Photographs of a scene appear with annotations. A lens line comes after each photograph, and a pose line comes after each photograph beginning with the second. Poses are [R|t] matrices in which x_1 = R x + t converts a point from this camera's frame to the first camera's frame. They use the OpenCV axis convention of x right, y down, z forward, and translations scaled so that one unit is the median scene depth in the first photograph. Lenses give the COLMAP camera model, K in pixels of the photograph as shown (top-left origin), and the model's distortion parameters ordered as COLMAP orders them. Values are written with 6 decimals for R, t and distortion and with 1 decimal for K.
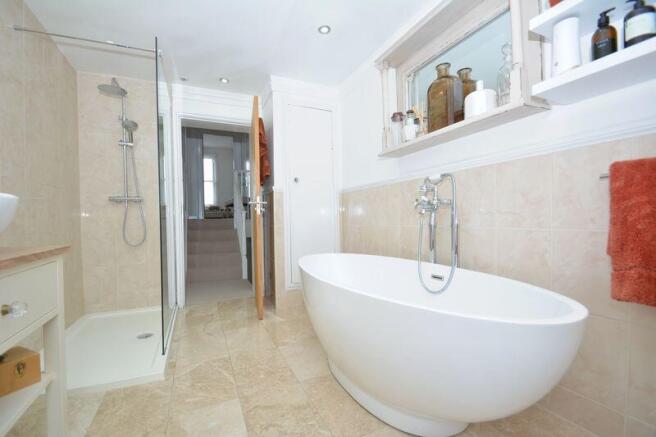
lens RADIAL K [[289.7, 0, 325.8], [0, 289.7, 219.5], [0, 0, 1]] dist [-0.003087, -0.000566]
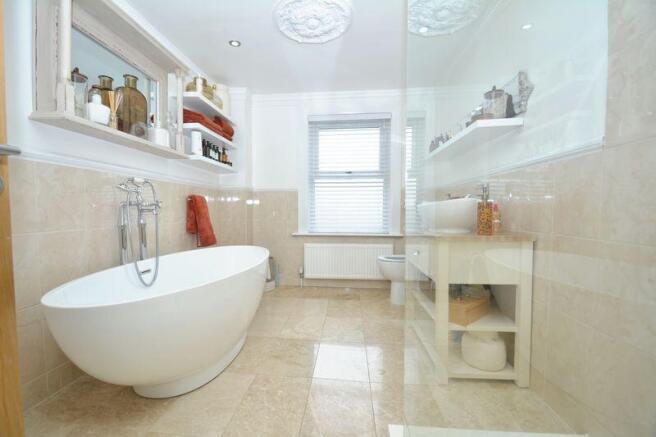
lens RADIAL K [[289.7, 0, 325.8], [0, 289.7, 219.5], [0, 0, 1]] dist [-0.003087, -0.000566]
pose [[-0.862567, 0.011986, 0.505800, -0.766998], [0.018722, 0.999791, 0.008236, 0.004335], [-0.505596, 0.016573, -0.862611, 1.587426]]
